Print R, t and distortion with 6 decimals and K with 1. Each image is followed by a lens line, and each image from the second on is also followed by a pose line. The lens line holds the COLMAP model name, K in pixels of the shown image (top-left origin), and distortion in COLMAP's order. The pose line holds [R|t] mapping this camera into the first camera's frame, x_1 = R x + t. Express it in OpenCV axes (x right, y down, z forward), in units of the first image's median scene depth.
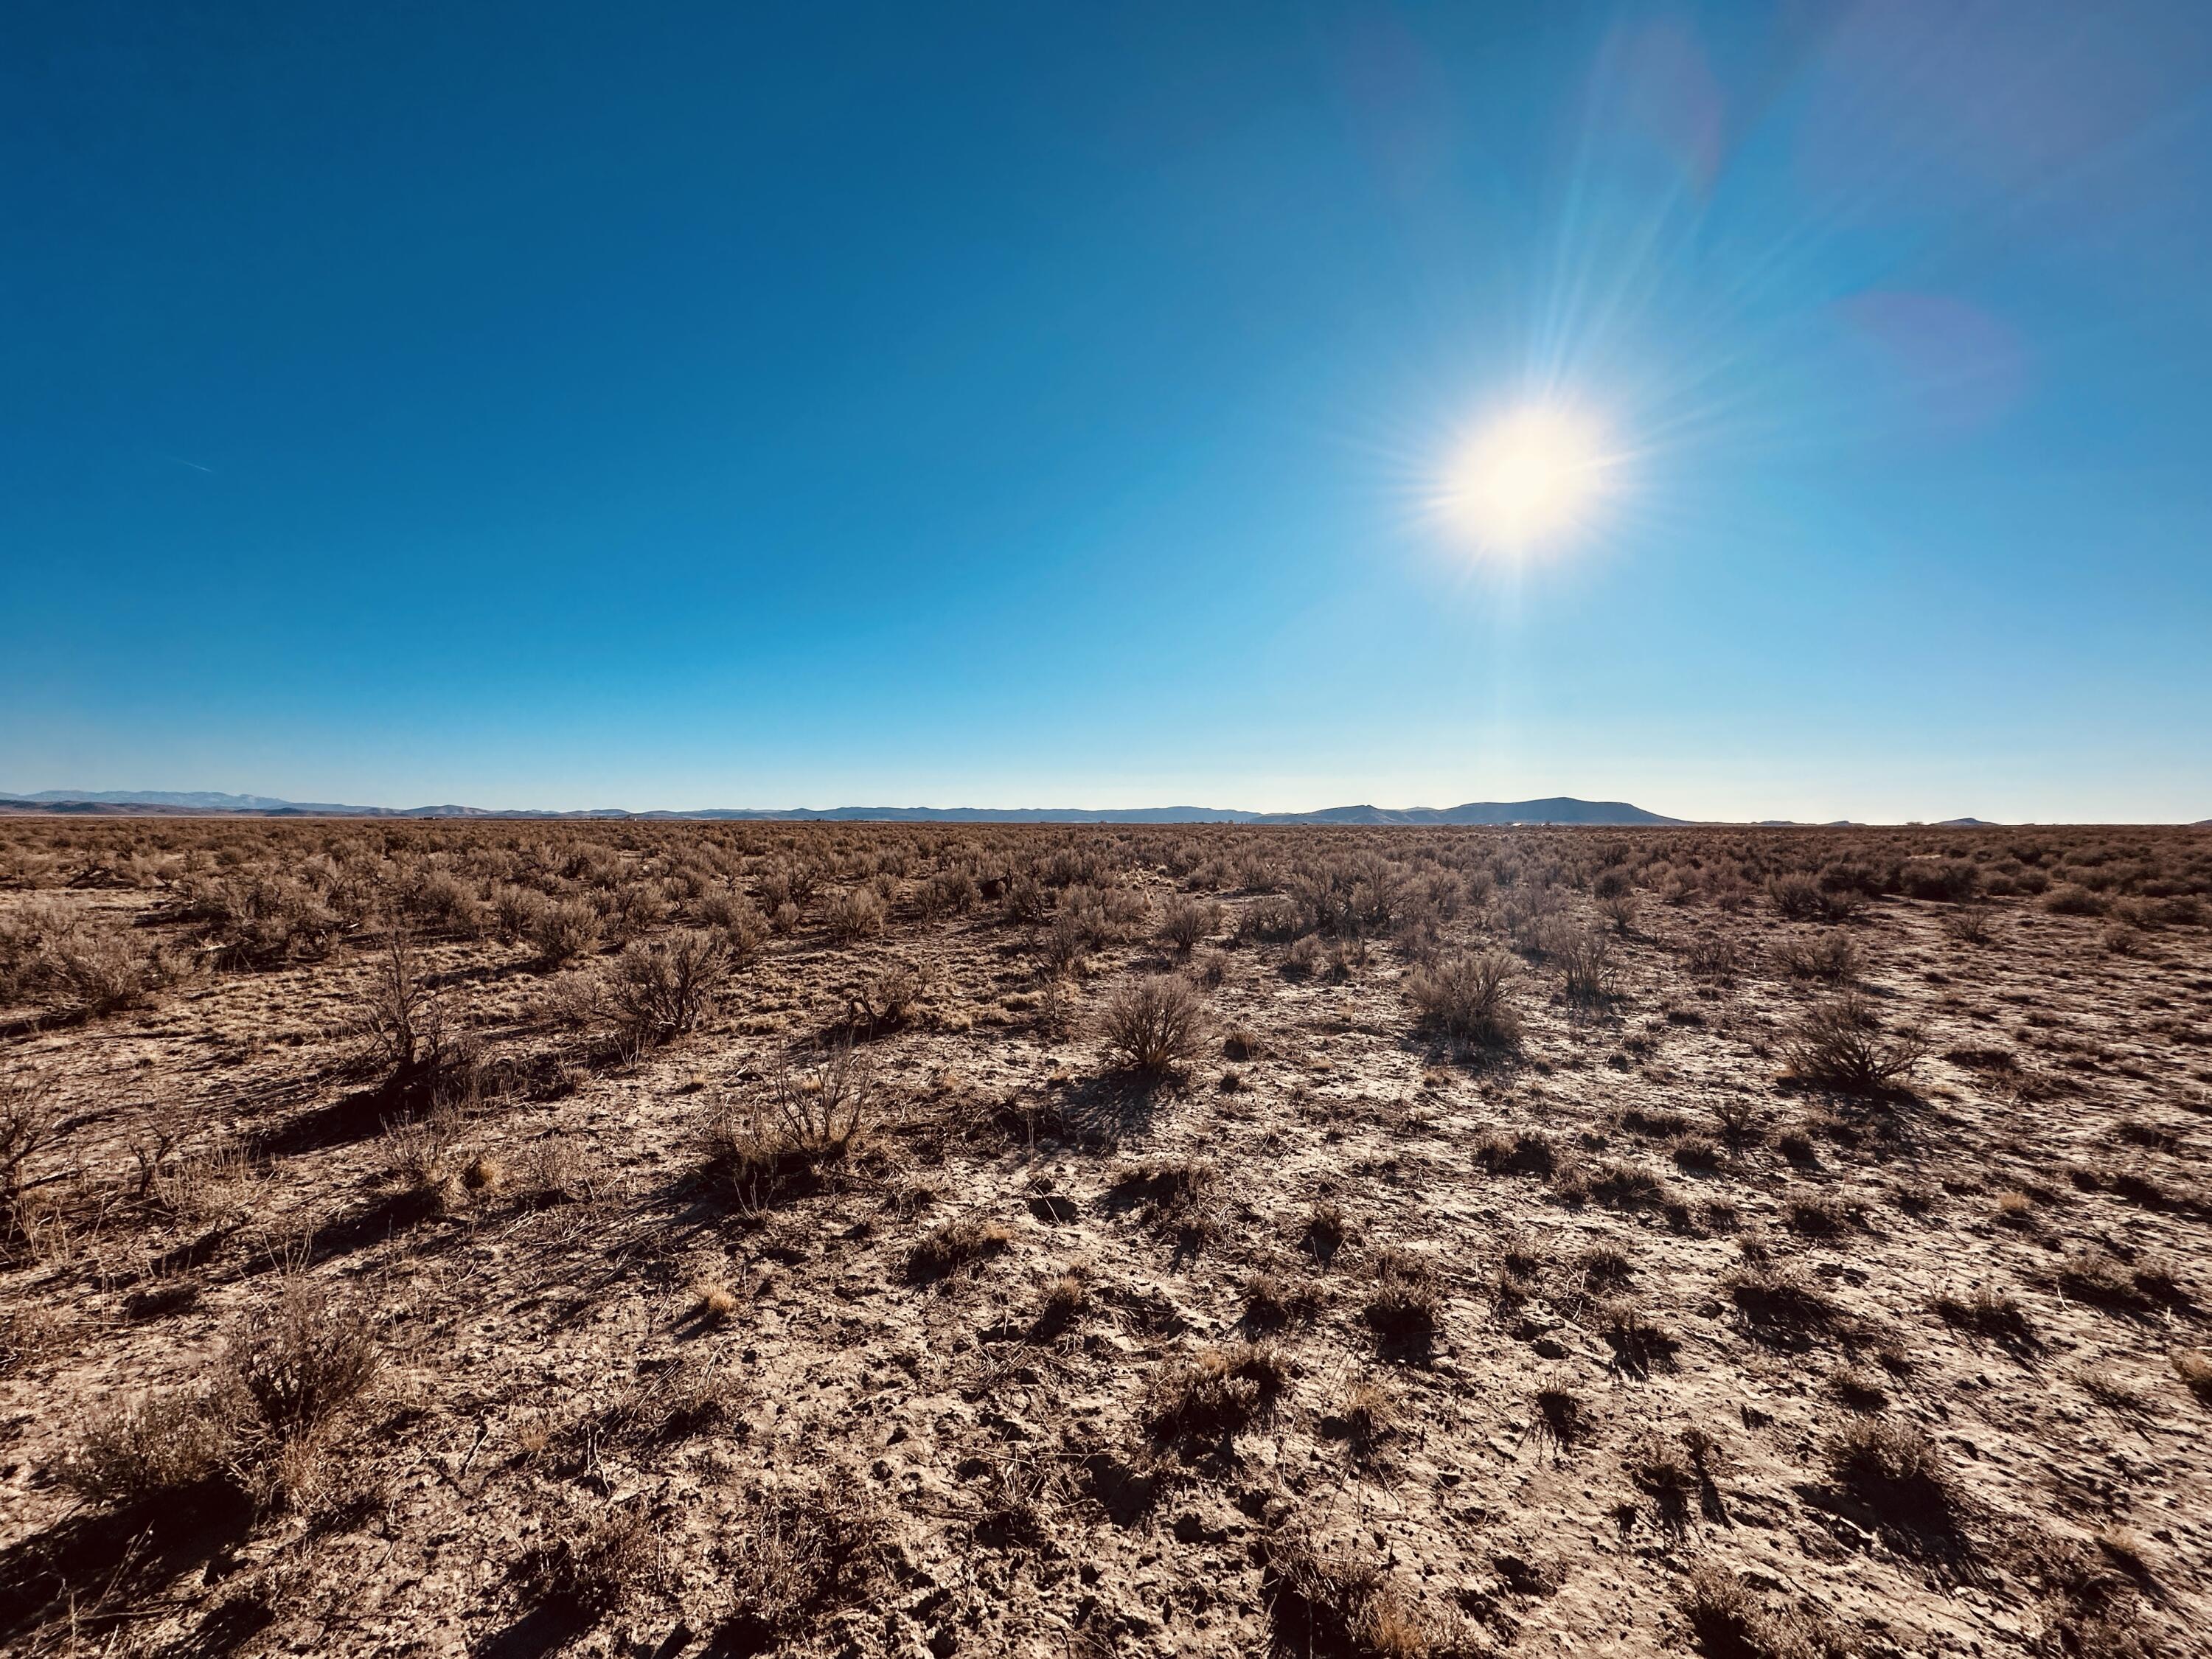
lens RADIAL K [[881.0, 0, 1107.7], [0, 881.0, 838.4], [0, 0, 1]] dist [0.000521, 0.000186]
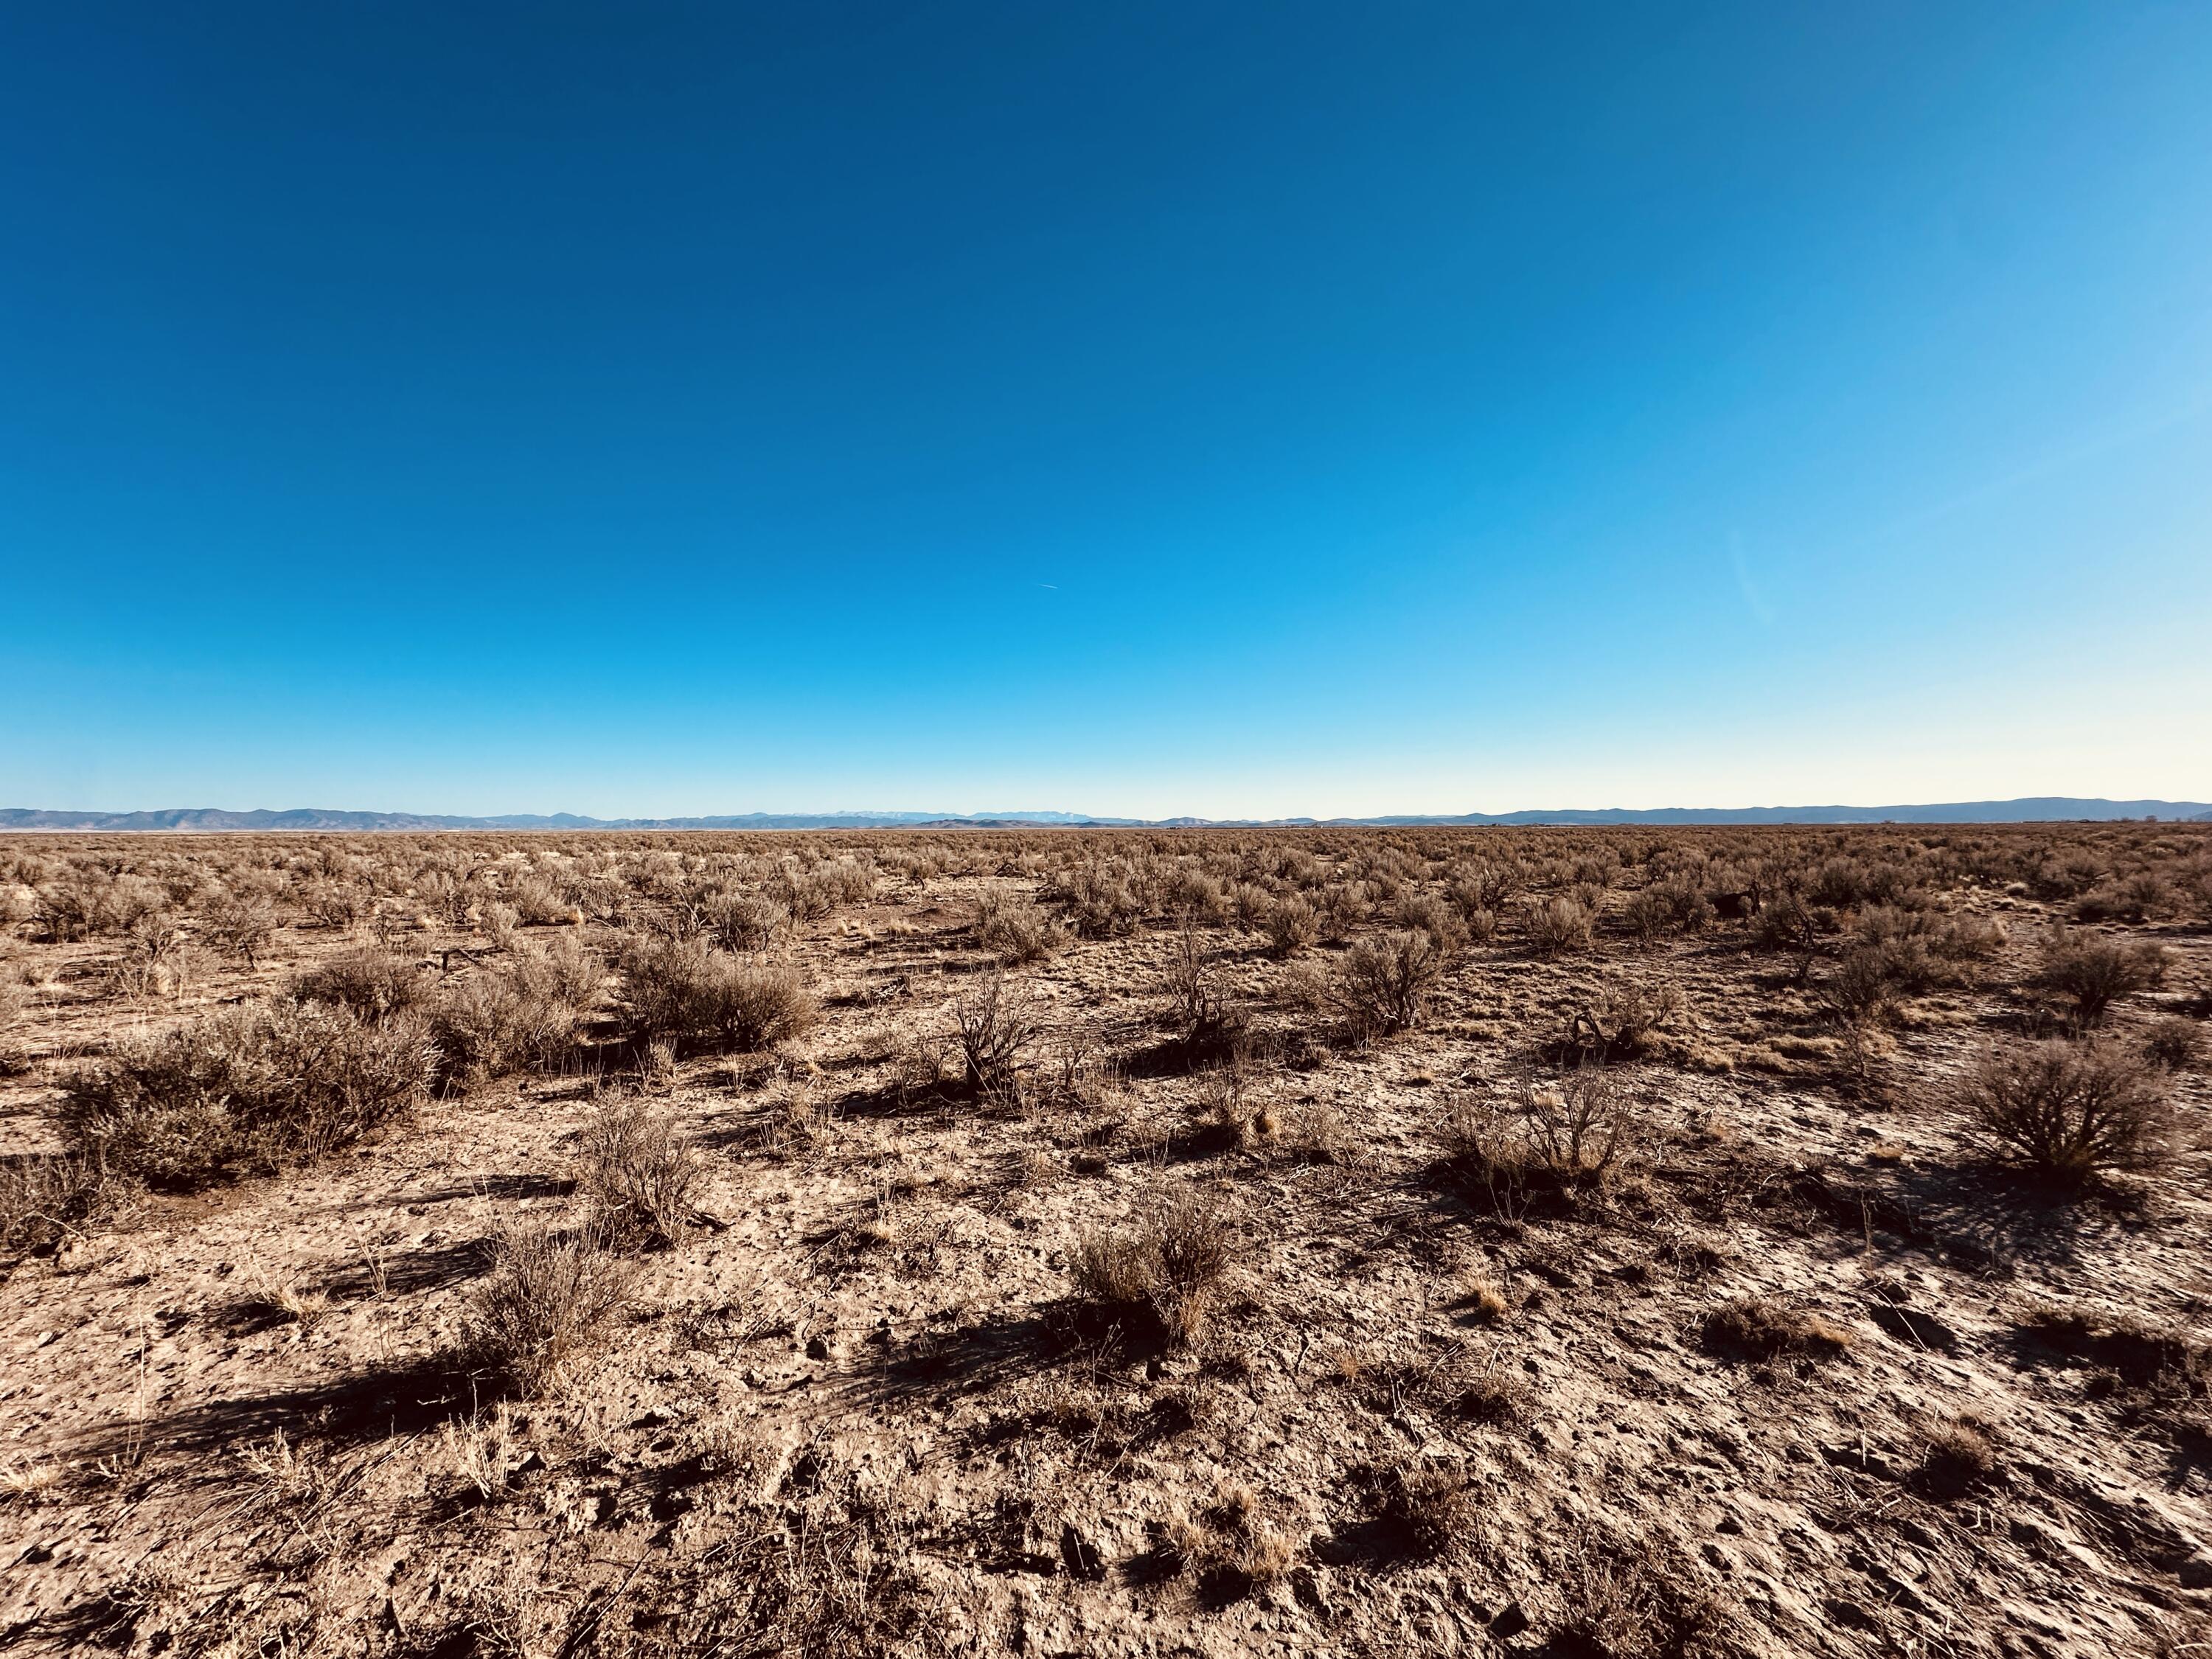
lens RADIAL K [[881.0, 0, 1107.7], [0, 881.0, 838.4], [0, 0, 1]] dist [0.000521, 0.000186]
pose [[0.743505, -0.003718, -0.668720, -0.063968], [-0.000377, 0.999982, -0.005978, -0.000223], [0.668730, 0.004697, 0.743491, -0.039677]]
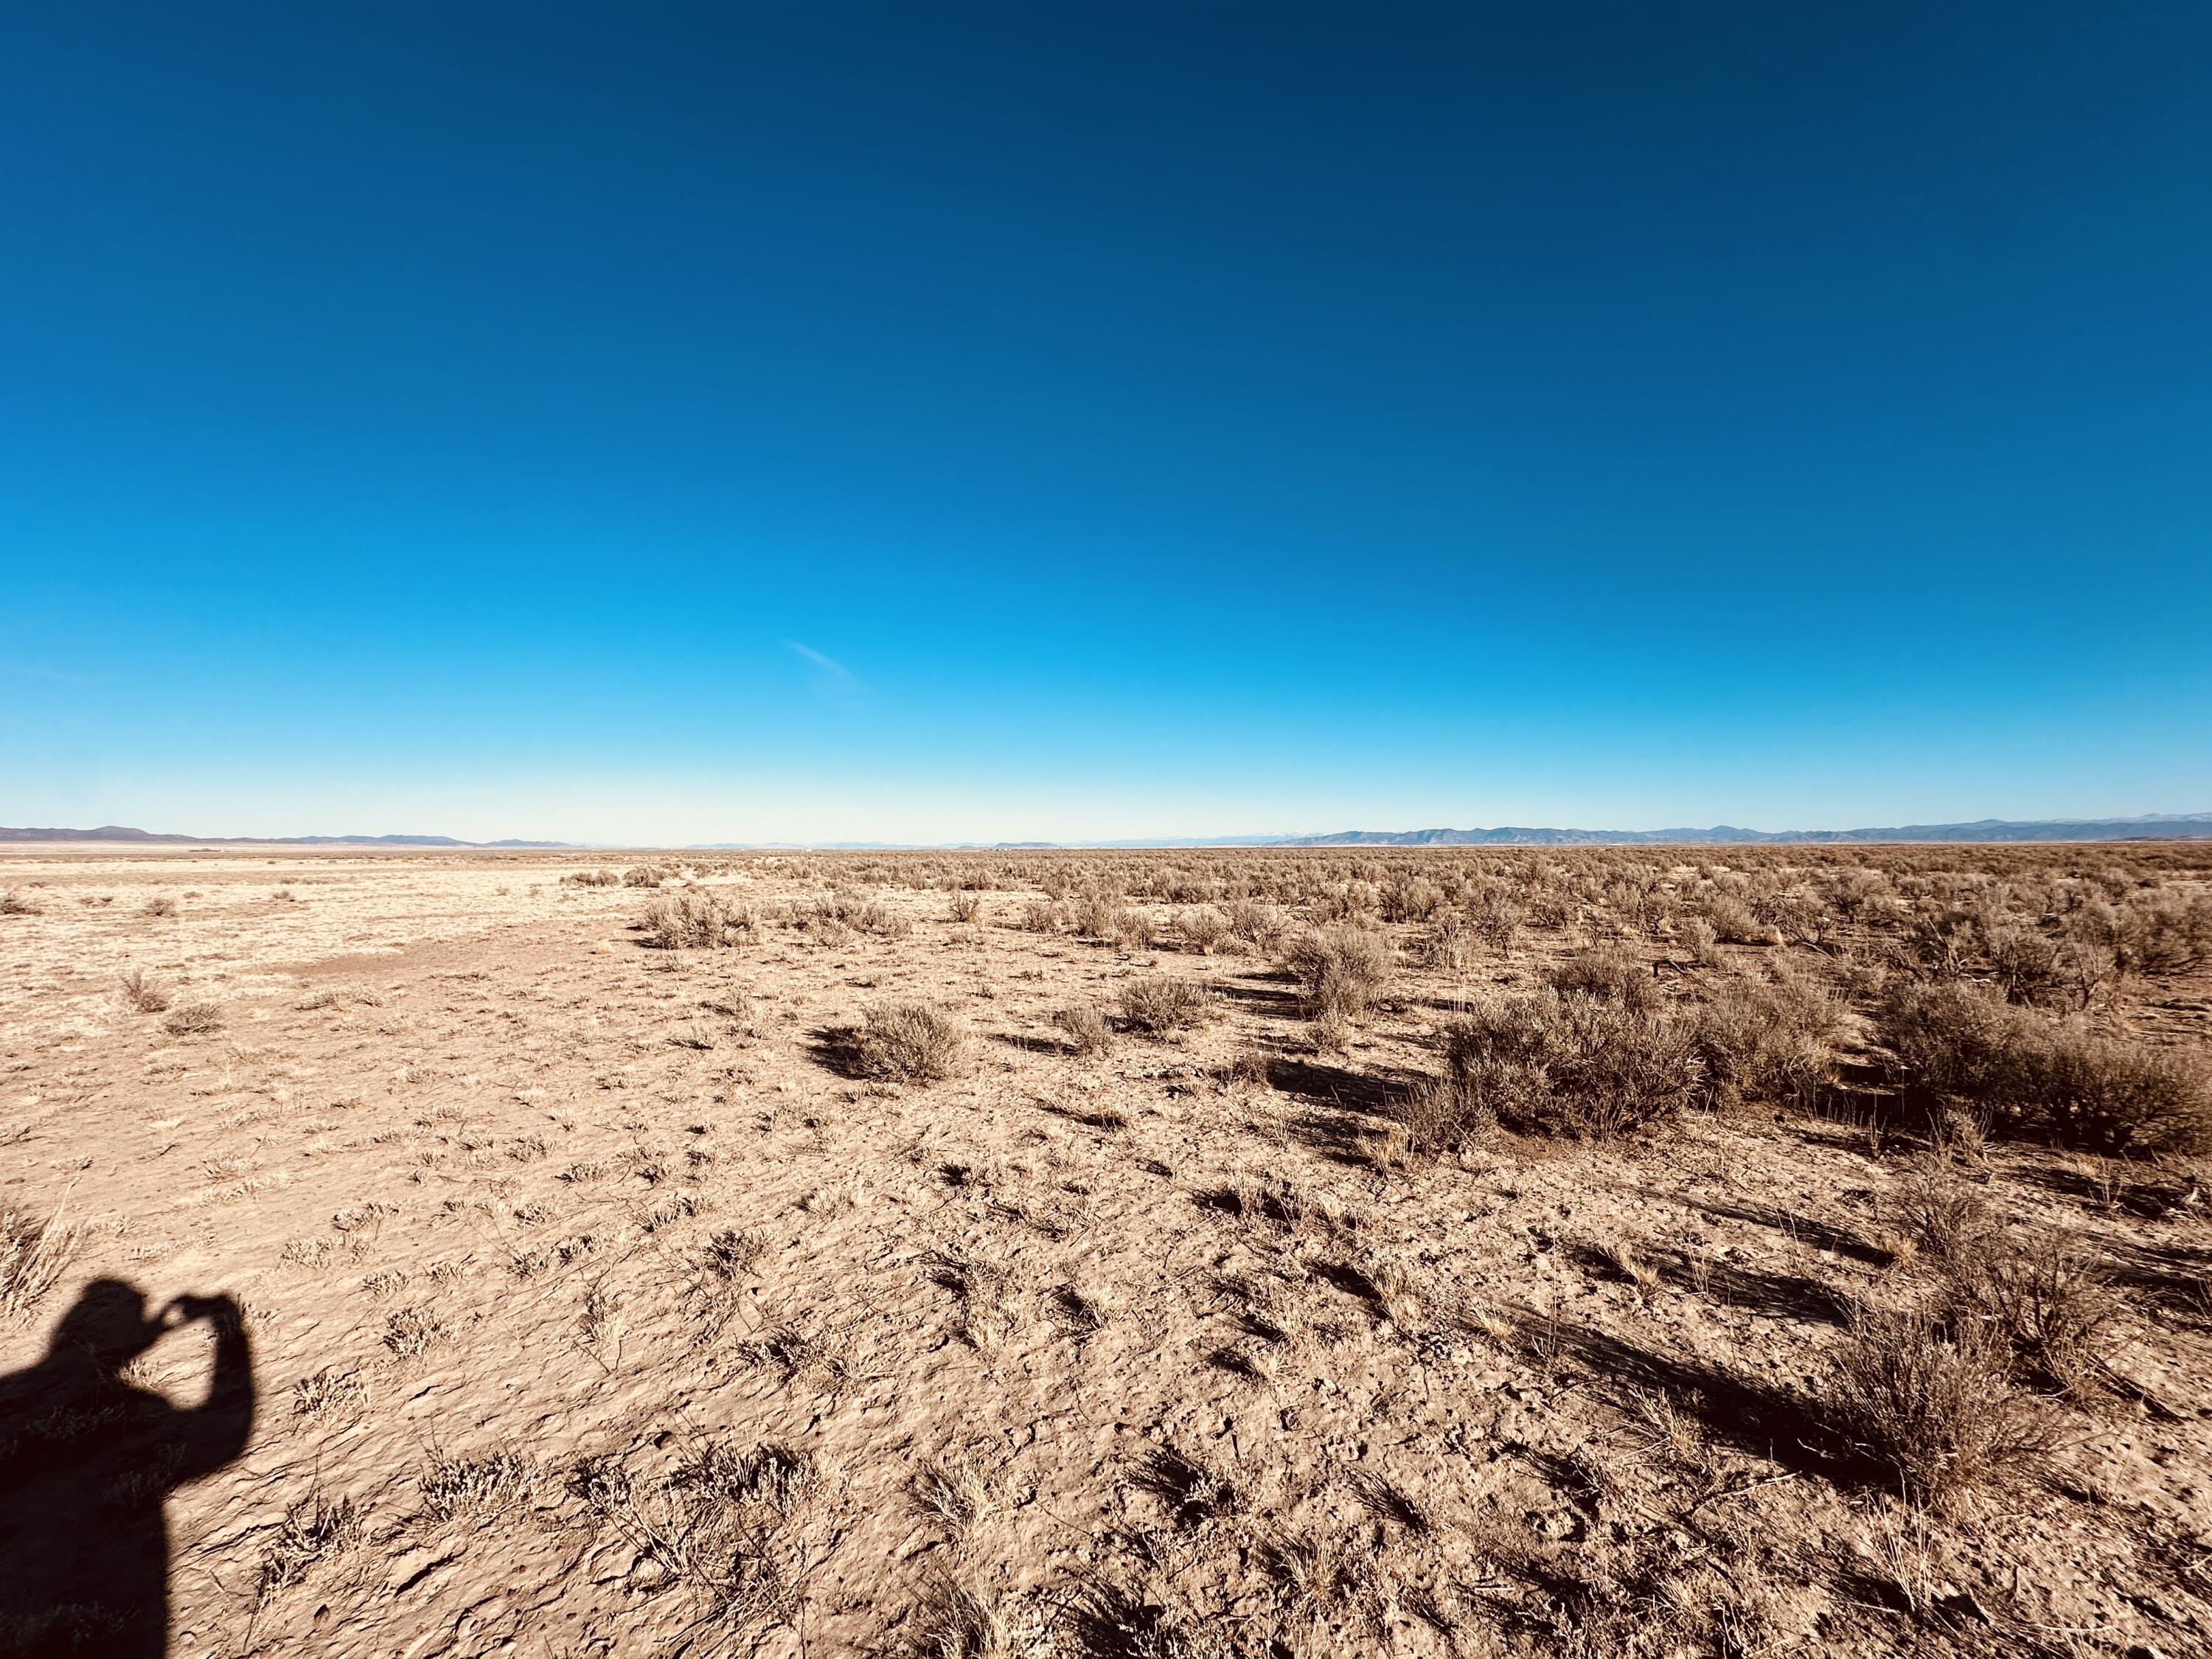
lens RADIAL K [[881.0, 0, 1107.7], [0, 881.0, 838.4], [0, 0, 1]] dist [0.000521, 0.000186]
pose [[-0.322796, -0.017145, -0.946313, -0.112405], [-0.010352, 0.999840, -0.014584, -0.003649], [0.946412, 0.005089, -0.322922, -0.149976]]
